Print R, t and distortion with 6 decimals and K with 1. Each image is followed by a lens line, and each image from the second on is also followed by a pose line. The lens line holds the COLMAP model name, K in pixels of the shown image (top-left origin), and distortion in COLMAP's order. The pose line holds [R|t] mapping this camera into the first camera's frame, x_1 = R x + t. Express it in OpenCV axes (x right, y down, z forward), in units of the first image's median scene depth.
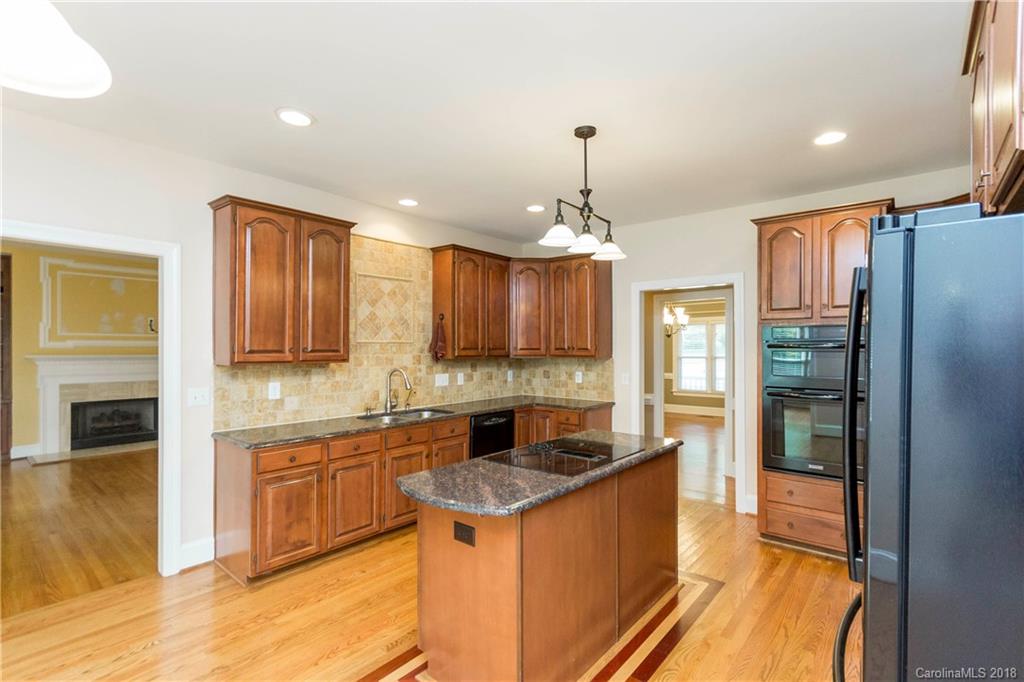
lens RADIAL K [[482.2, 0, 512.0], [0, 482.2, 348.6], [0, 0, 1]] dist [0.015431, -0.001675]
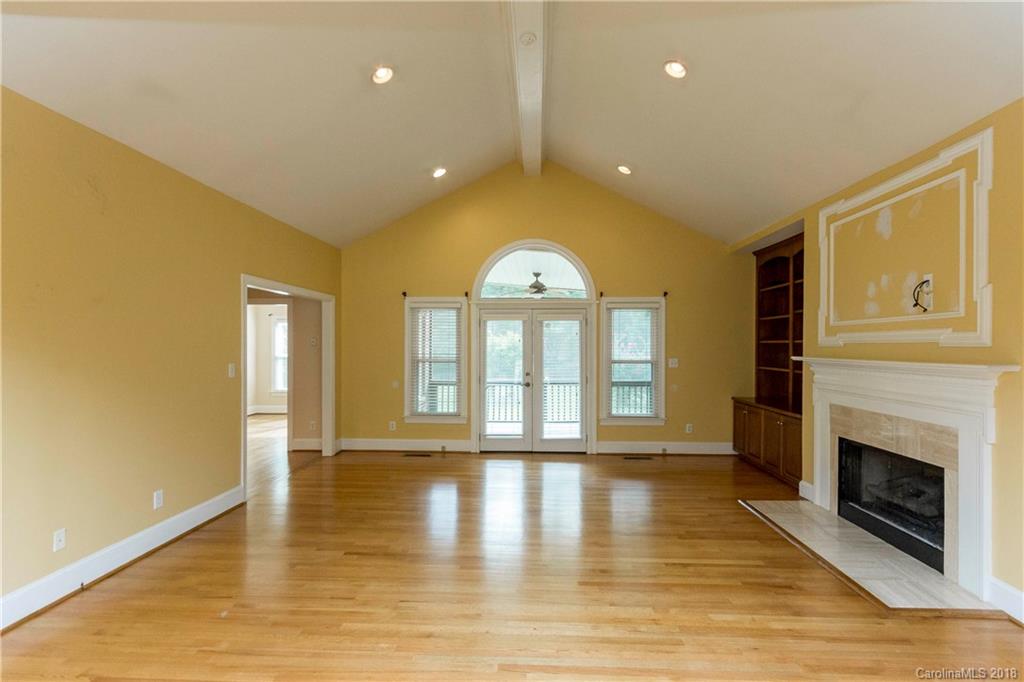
lens RADIAL K [[482.2, 0, 515.0], [0, 482.2, 346.4], [0, 0, 1]] dist [0.015431, -0.001675]
pose [[-0.785816, -0.005387, -0.618437, -0.213482], [-0.007839, 0.999968, 0.001251, 0.001603], [0.618411, 0.005831, -0.785833, 1.218997]]
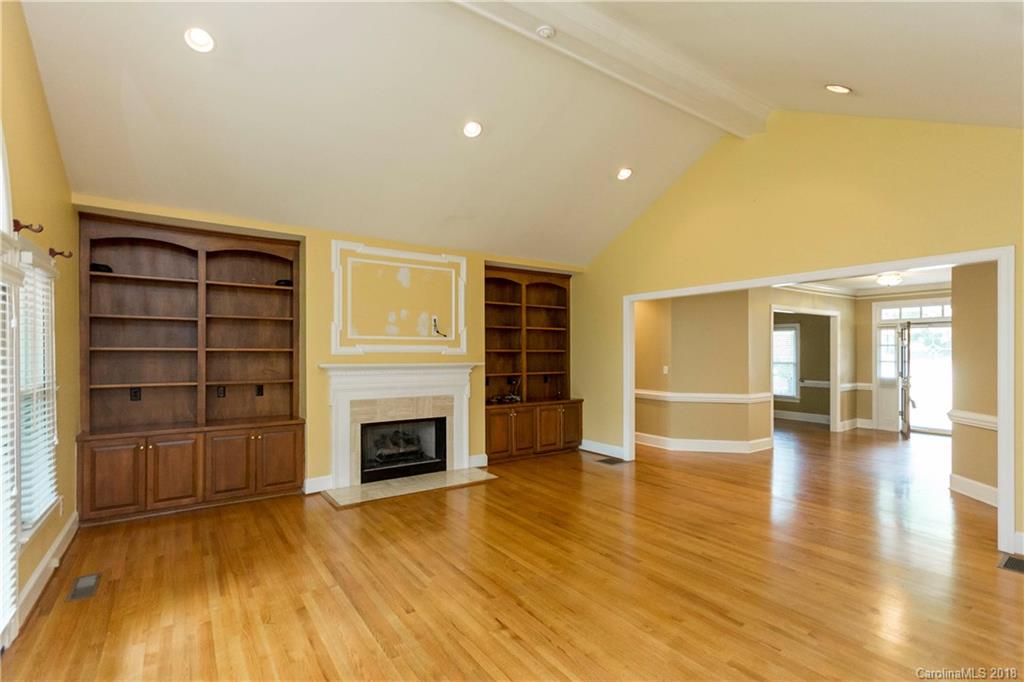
lens RADIAL K [[482.2, 0, 512.4], [0, 482.2, 356.0], [0, 0, 1]] dist [0.015431, -0.001675]
pose [[0.966813, -0.002505, -0.255474, -0.462334], [0.002421, 0.999997, -0.000645, 0.002044], [0.255475, 0.000005, 0.966816, 0.301407]]
